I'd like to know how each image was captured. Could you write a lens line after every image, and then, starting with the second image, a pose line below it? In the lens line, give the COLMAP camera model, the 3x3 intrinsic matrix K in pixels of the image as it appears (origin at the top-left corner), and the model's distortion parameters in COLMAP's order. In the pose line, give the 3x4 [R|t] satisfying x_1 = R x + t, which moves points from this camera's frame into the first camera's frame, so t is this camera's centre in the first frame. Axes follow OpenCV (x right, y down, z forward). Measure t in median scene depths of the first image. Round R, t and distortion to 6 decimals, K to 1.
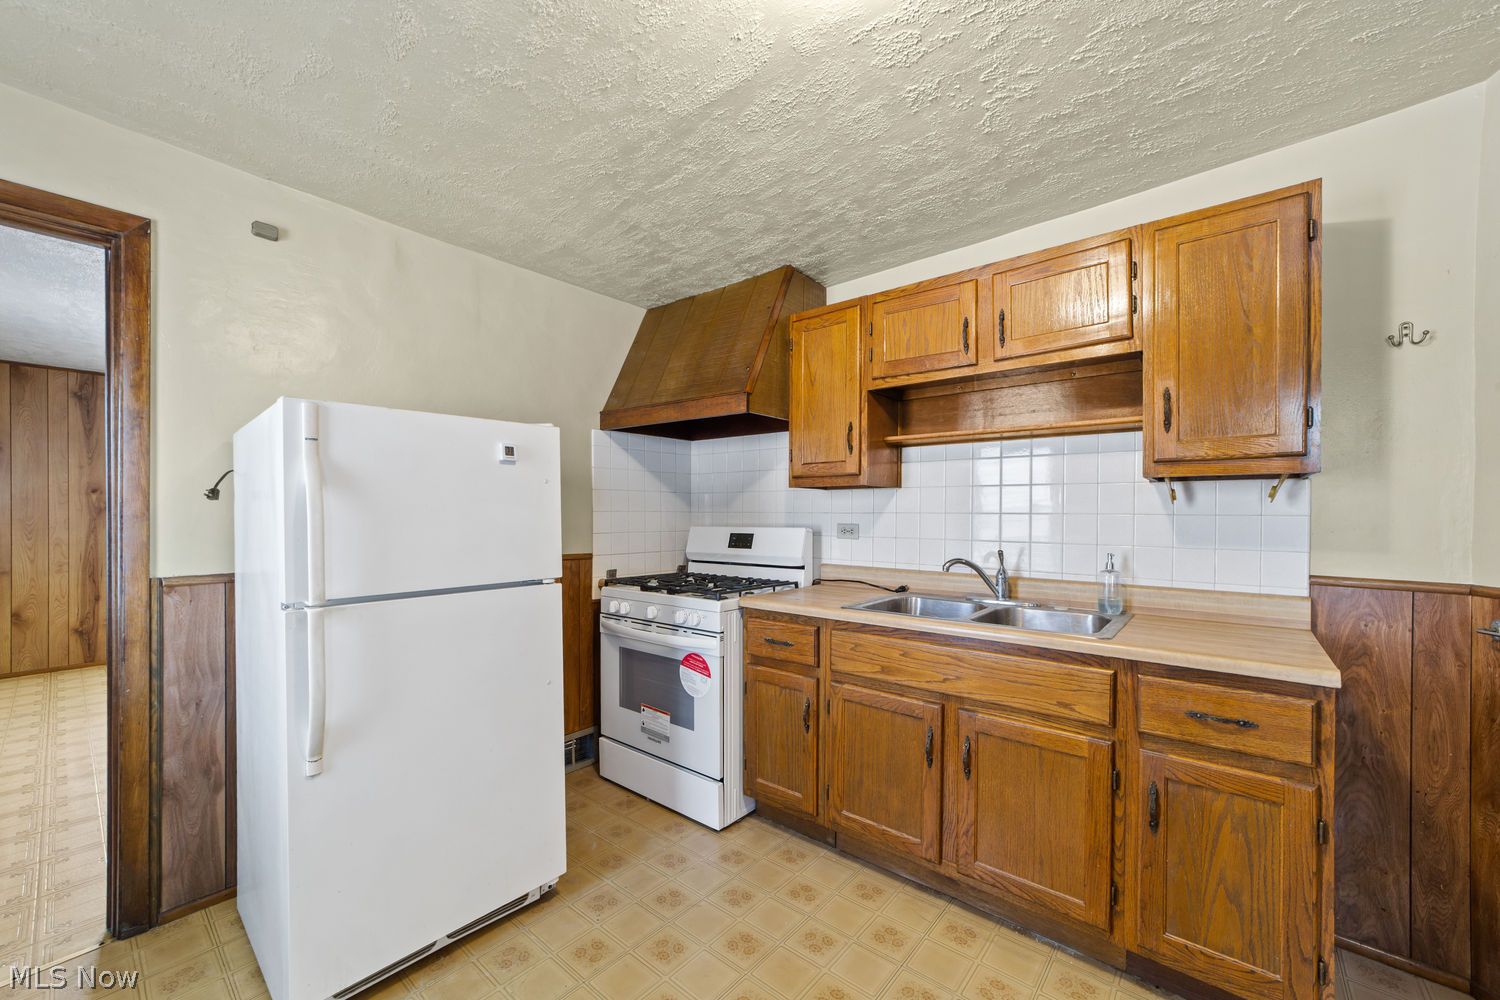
lens RADIAL K [[592.0, 0, 725.7], [0, 592.0, 517.5], [0, 0, 1]] dist [-0.002248, 0.000082]
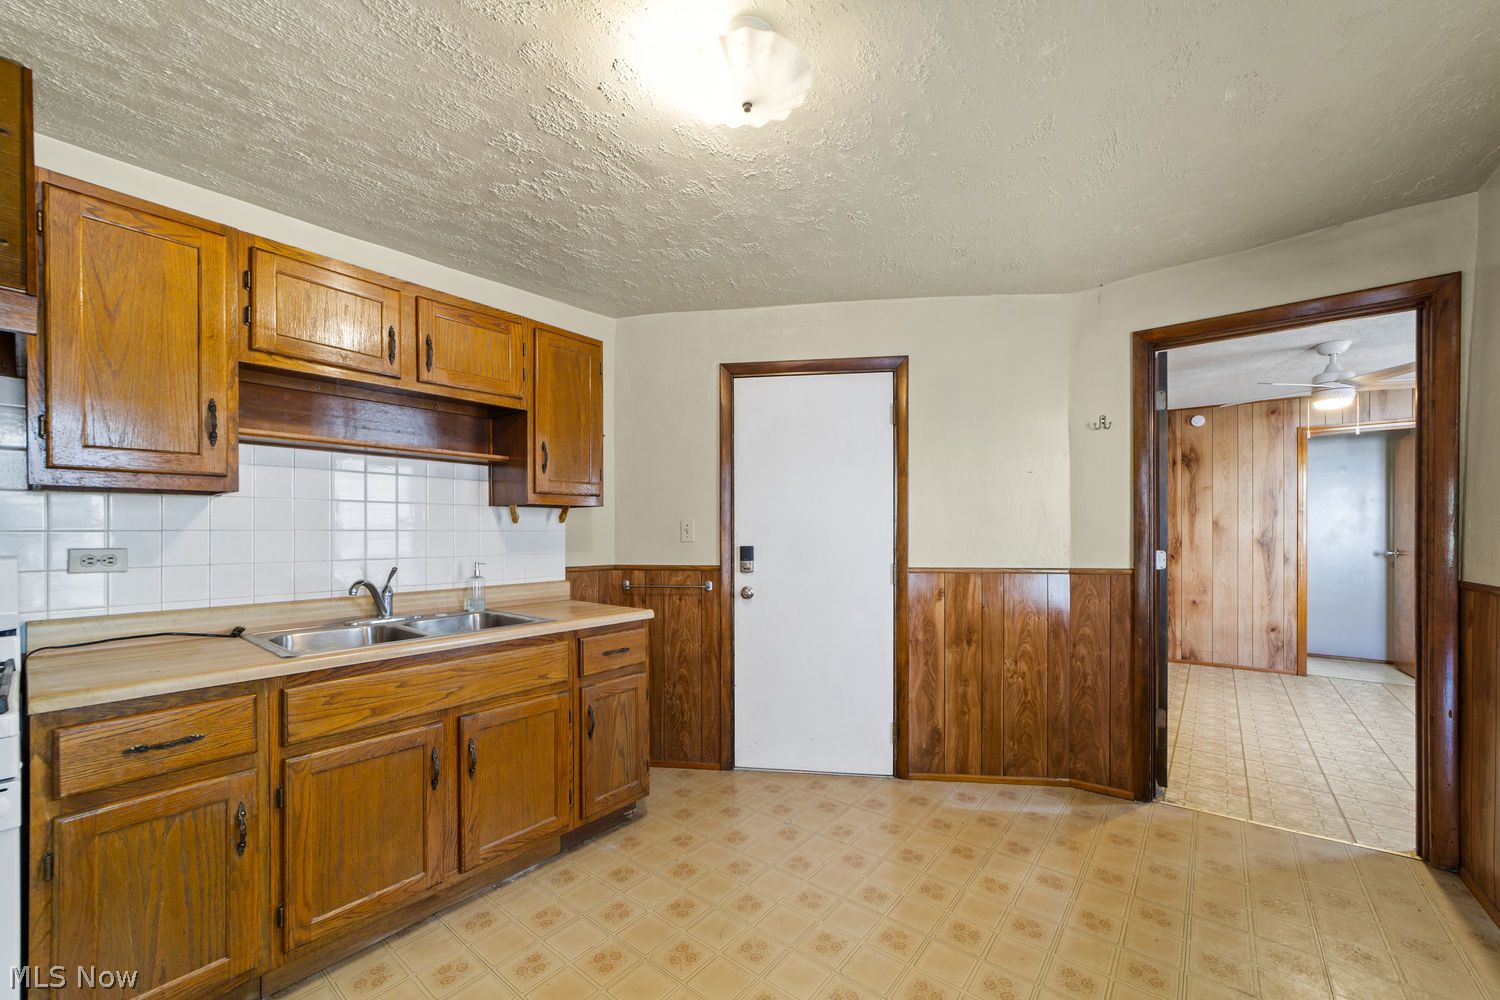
lens RADIAL K [[586.9, 0, 754.1], [0, 586.9, 535.6], [0, 0, 1]] dist [0.001725, 0.000606]
pose [[-0.042903, -0.010874, 0.999020, -0.597567], [0.008705, 0.999899, 0.011258, -0.004105], [-0.999041, 0.009180, -0.042804, 0.472449]]
